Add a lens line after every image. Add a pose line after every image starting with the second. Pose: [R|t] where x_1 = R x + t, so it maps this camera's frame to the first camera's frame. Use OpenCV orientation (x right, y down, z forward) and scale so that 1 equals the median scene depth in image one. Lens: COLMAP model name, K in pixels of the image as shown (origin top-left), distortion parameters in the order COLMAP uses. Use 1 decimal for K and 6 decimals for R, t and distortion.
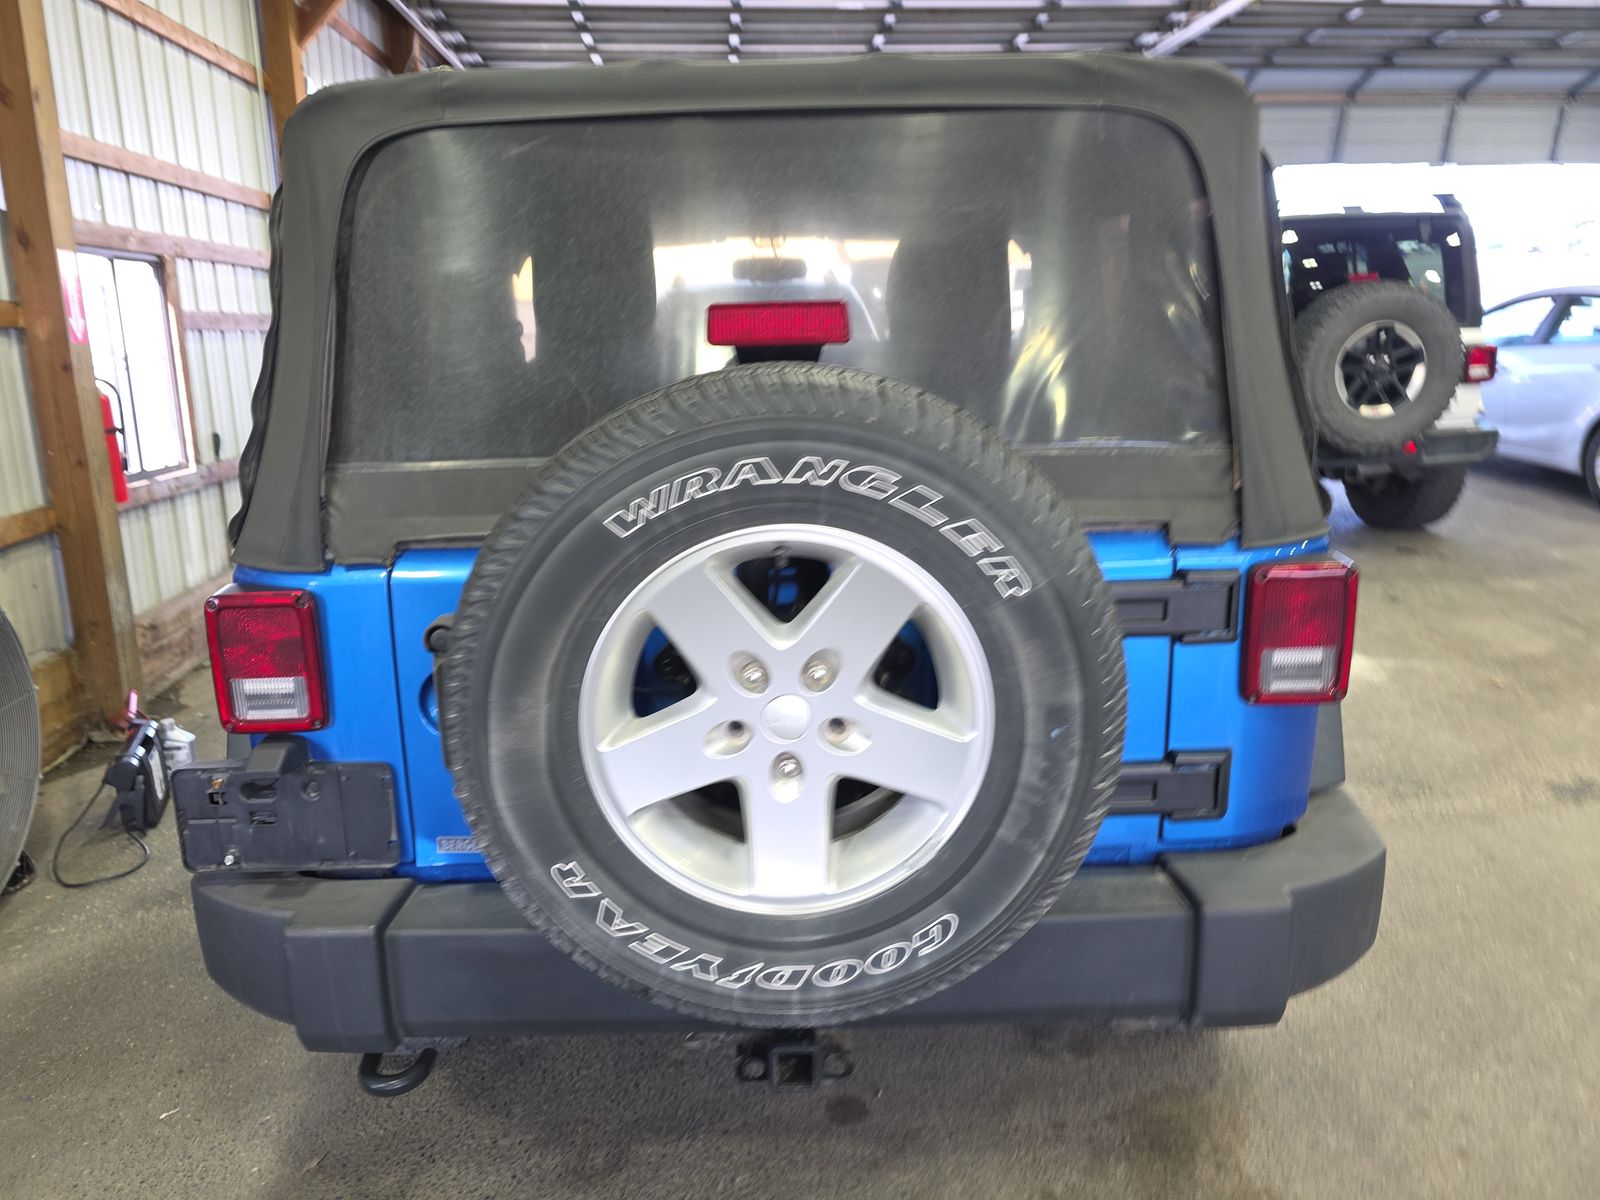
lens RADIAL K [[1070.3, 0, 800.0], [0, 1070.3, 499.0], [0, 0, 1]] dist [0.002794, 0.001176]
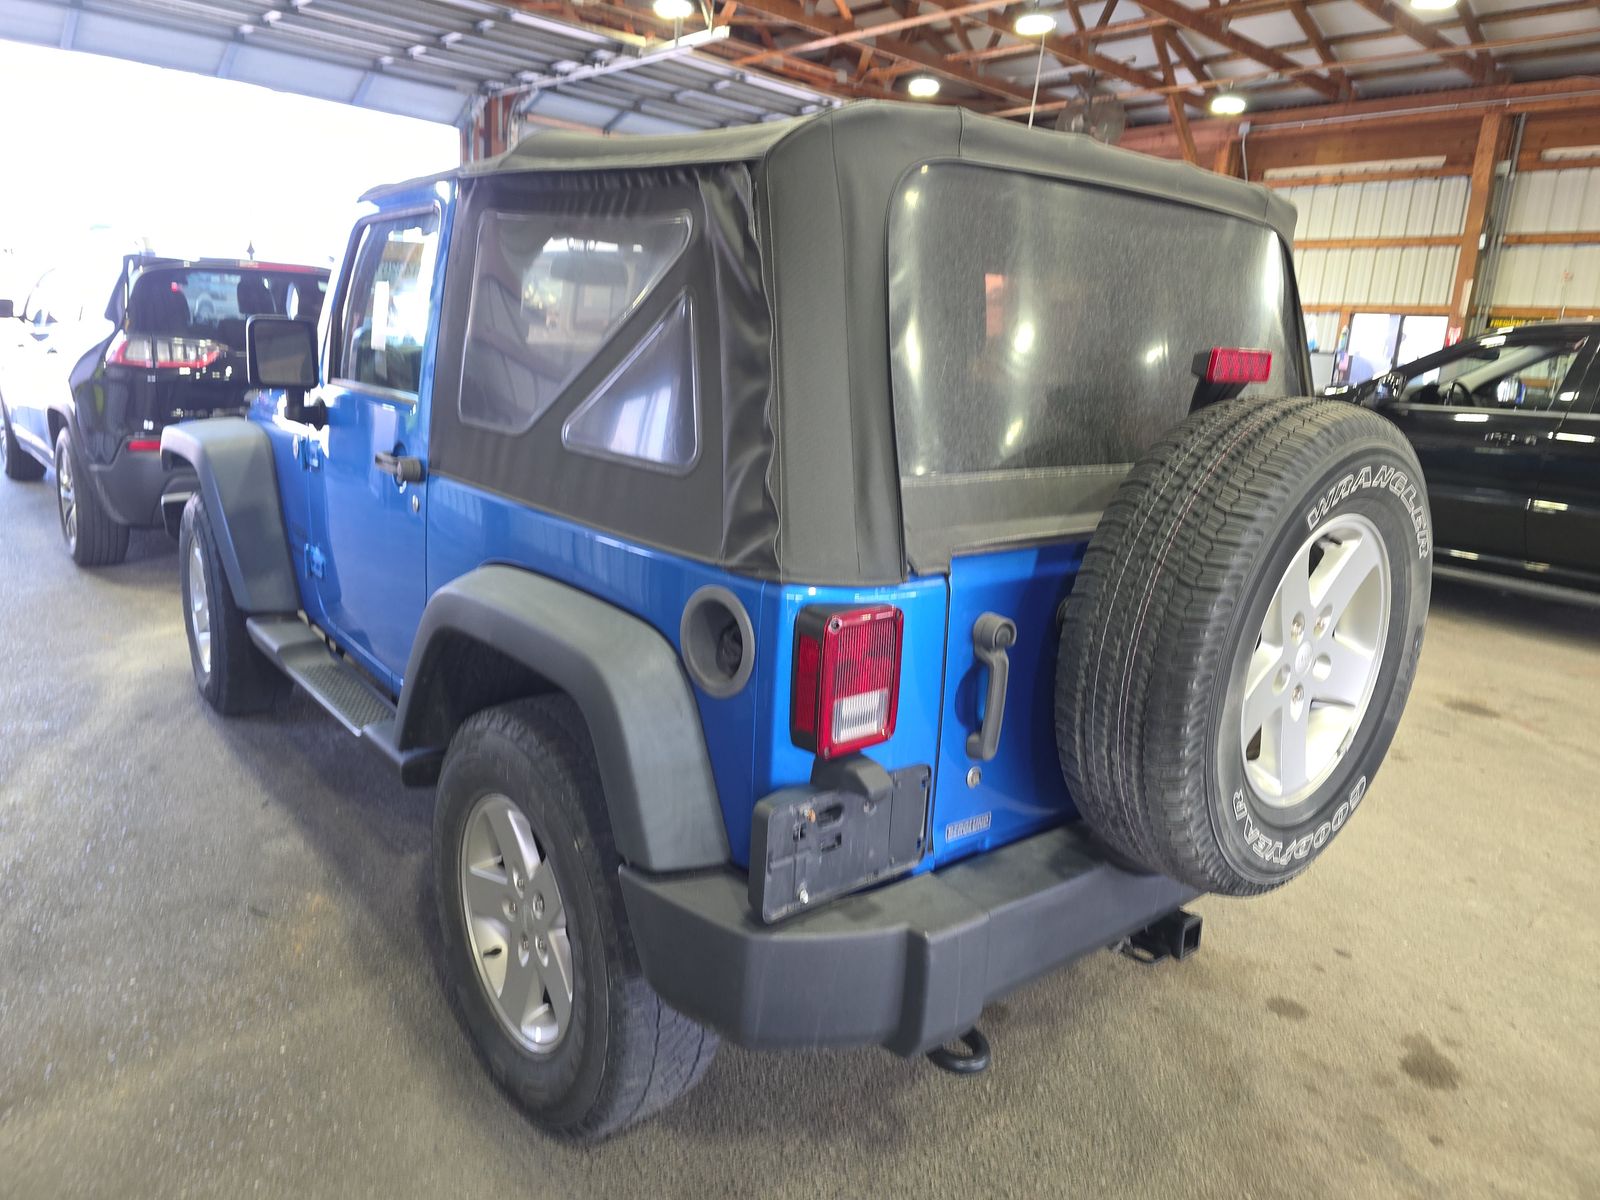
lens RADIAL K [[1056.9, 0, 744.6], [0, 1056.9, 501.2], [0, 0, 1]] dist [0.051693, 0.000129]
pose [[0.788733, -0.031248, 0.613942, -1.142092], [0.028539, 0.999492, 0.014208, -0.028780], [-0.614074, 0.006315, 0.789223, 0.283820]]
